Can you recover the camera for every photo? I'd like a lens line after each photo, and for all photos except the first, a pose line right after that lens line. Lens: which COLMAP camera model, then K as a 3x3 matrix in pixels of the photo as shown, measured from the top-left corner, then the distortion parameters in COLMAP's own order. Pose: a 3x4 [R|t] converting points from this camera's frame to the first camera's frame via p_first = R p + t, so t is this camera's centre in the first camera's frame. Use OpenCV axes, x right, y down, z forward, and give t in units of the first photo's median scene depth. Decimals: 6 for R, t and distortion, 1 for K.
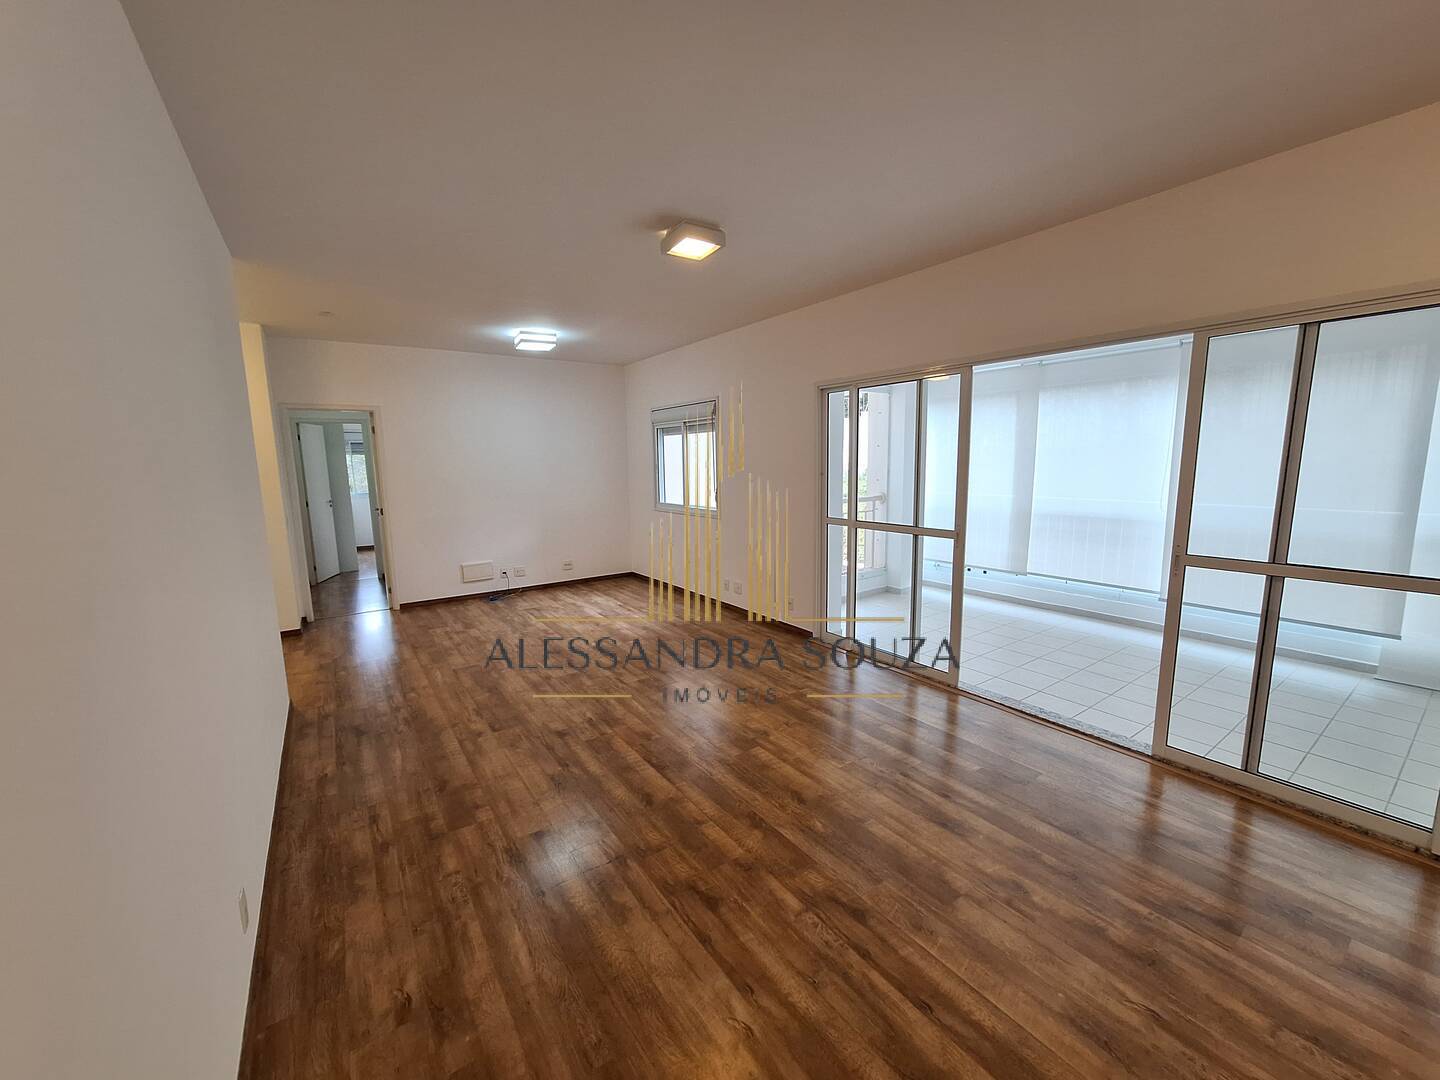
lens RADIAL K [[566.8, 0, 722.5], [0, 566.8, 543.4], [0, 0, 1]] dist [-0.009945, 0.001016]
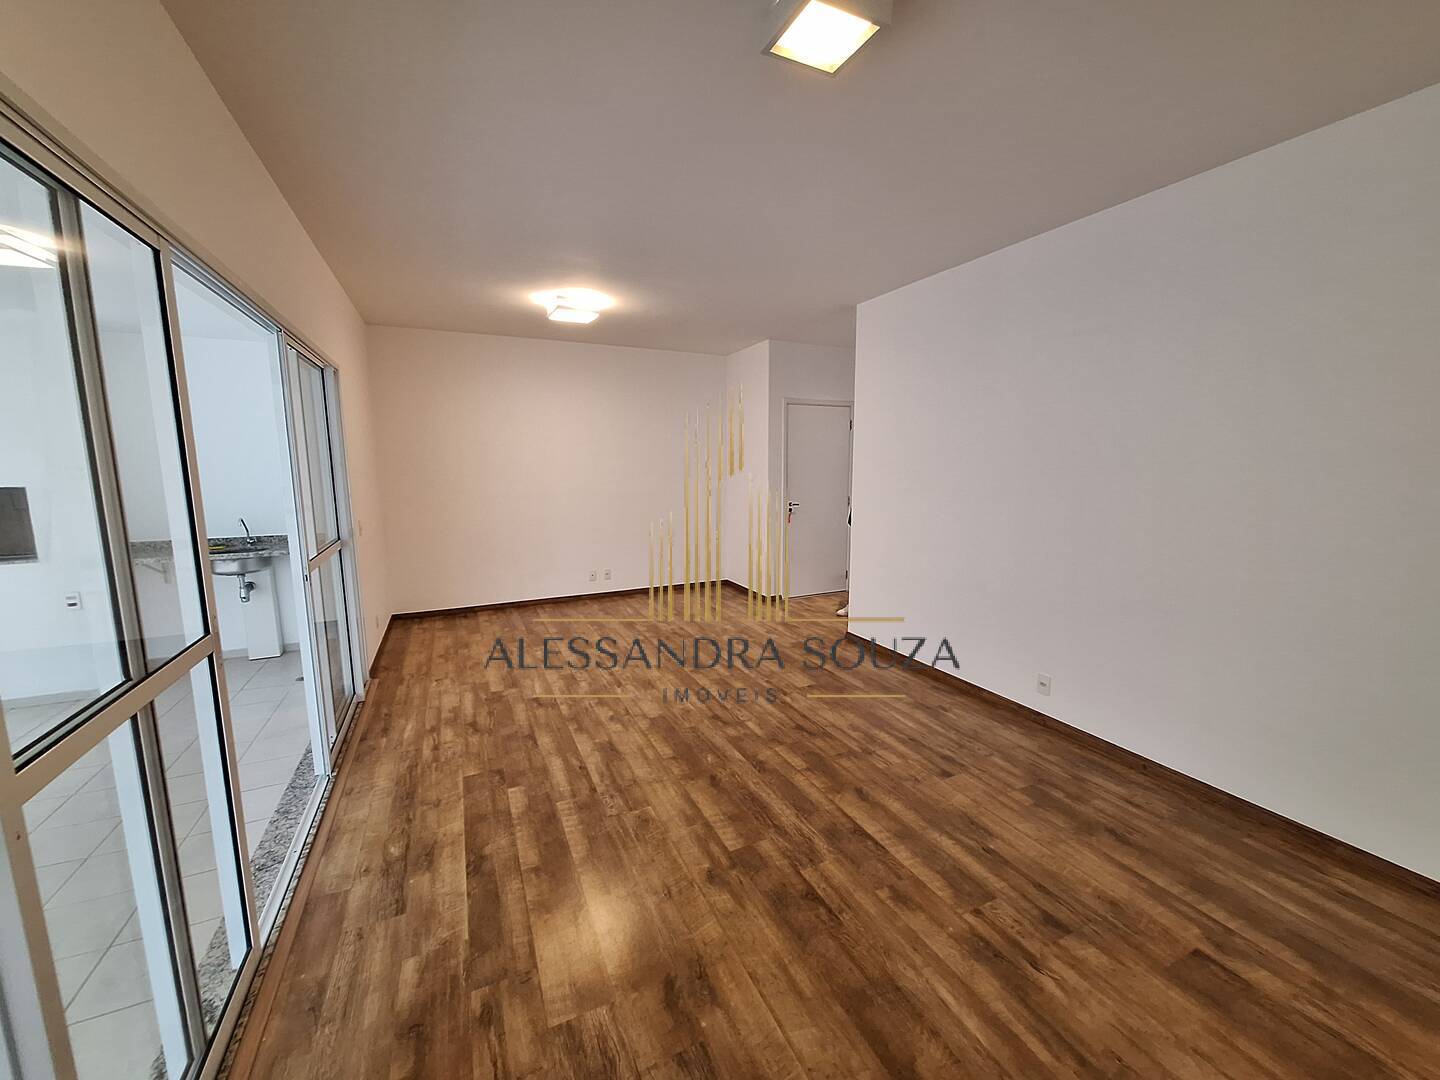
lens RADIAL K [[566.8, 0, 720.8], [0, 566.8, 540.4], [0, 0, 1]] dist [-0.009945, 0.001016]
pose [[-0.985377, -0.004336, 0.170335, -0.057524], [0.043781, 0.959670, 0.277698, -0.282959], [-0.164670, 0.281095, -0.945447, 1.961997]]
